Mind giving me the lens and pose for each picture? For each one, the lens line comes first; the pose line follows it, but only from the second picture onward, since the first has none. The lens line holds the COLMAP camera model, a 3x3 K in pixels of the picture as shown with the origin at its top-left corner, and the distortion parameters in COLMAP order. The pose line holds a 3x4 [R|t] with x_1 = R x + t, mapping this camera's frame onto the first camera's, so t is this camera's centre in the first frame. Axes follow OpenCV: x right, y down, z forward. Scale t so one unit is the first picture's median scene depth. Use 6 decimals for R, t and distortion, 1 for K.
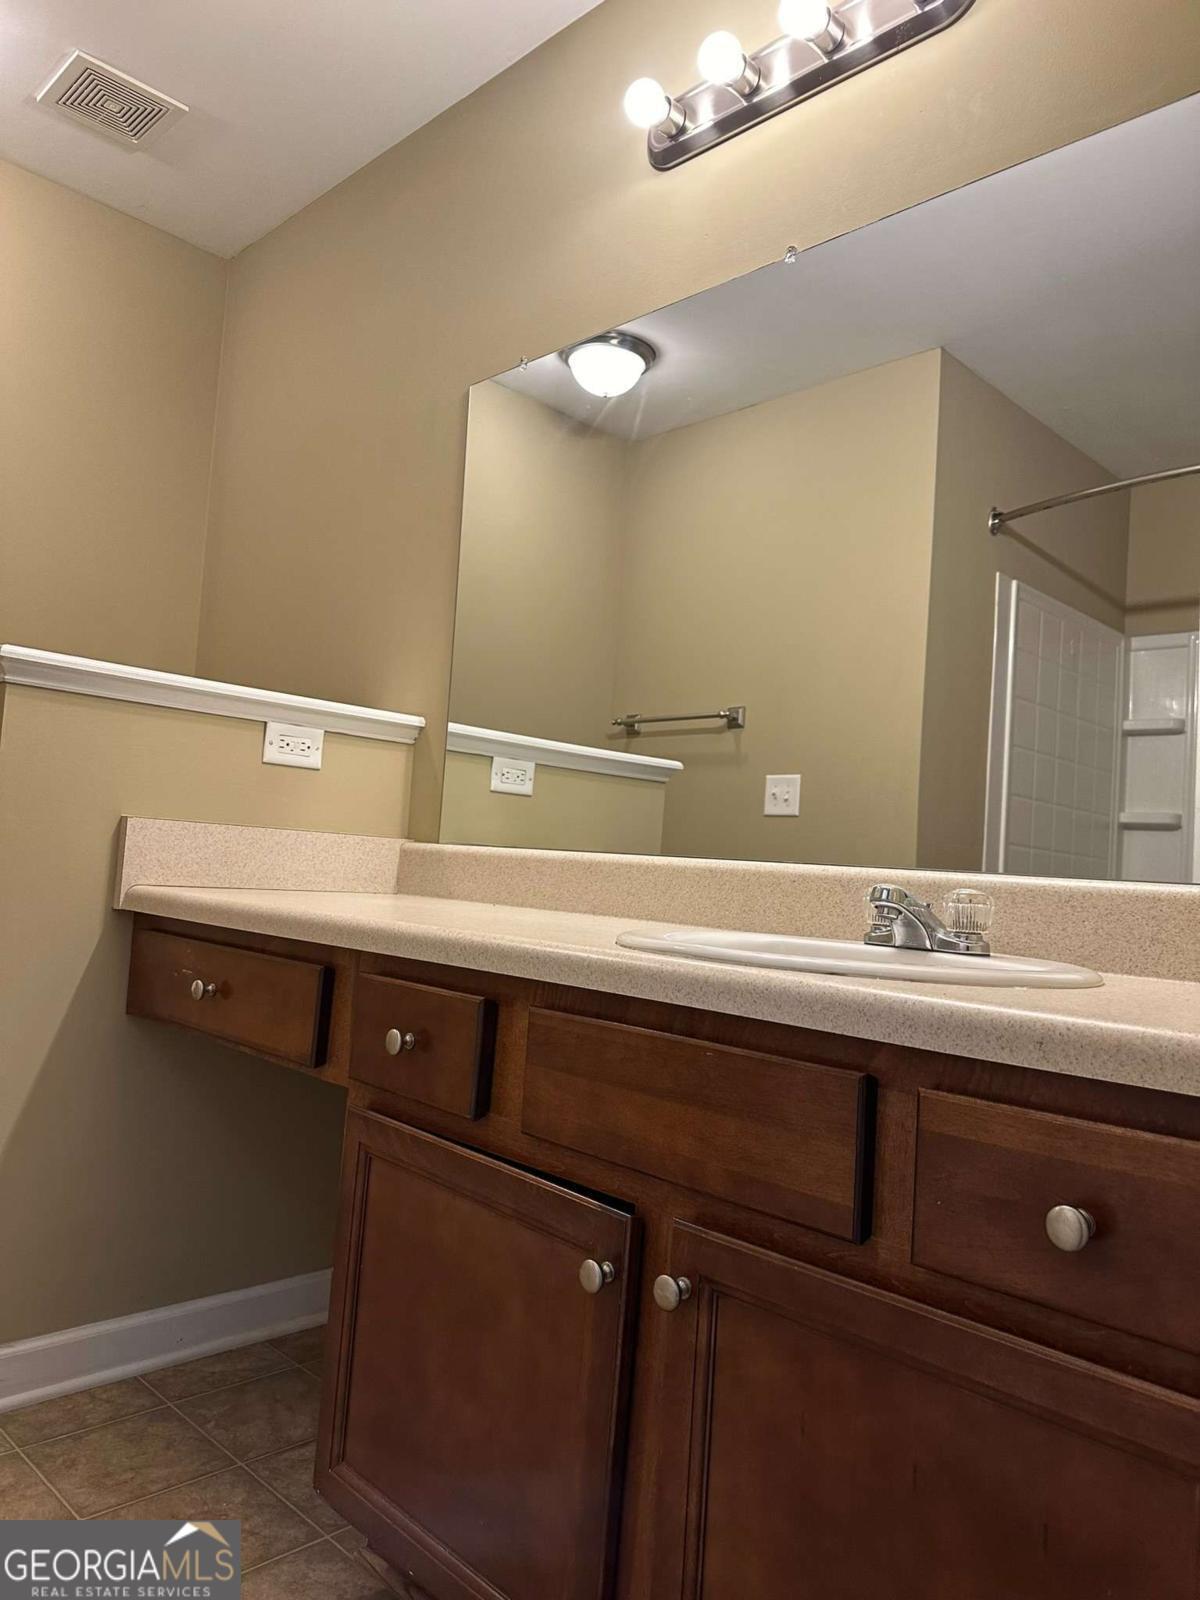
lens RADIAL K [[1136.0, 0, 600.0], [0, 1136.0, 800.0], [0, 0, 1]] dist [0.001712, 0.000468]
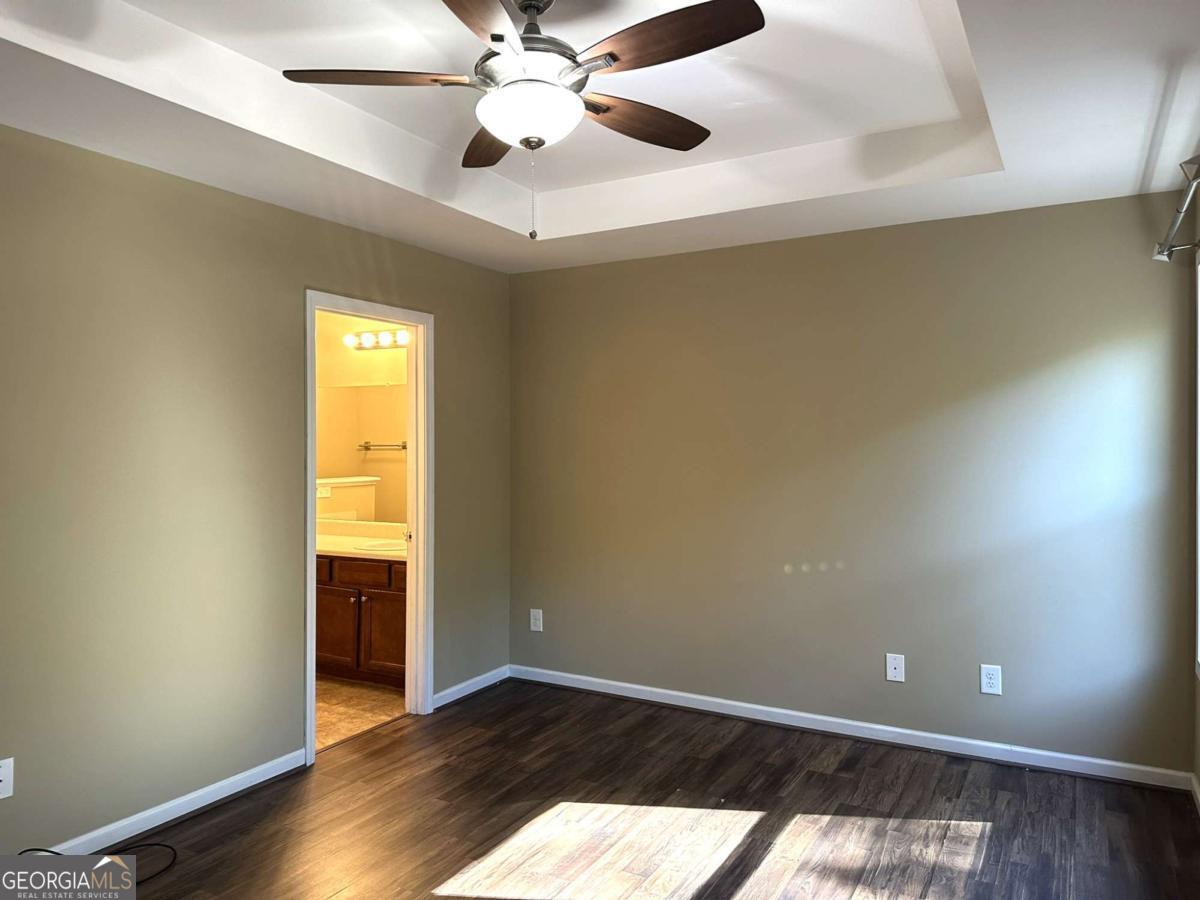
lens RADIAL K [[842.8, 0, 600.0], [0, 842.8, 446.8], [0, 0, 1]] dist [0.133493, -0.200701]
pose [[0.963287, -0.060412, 0.261589, 0.141116], [0.041311, 0.996104, 0.077918, -0.825861], [-0.265276, -0.064251, 0.962029, -4.274458]]
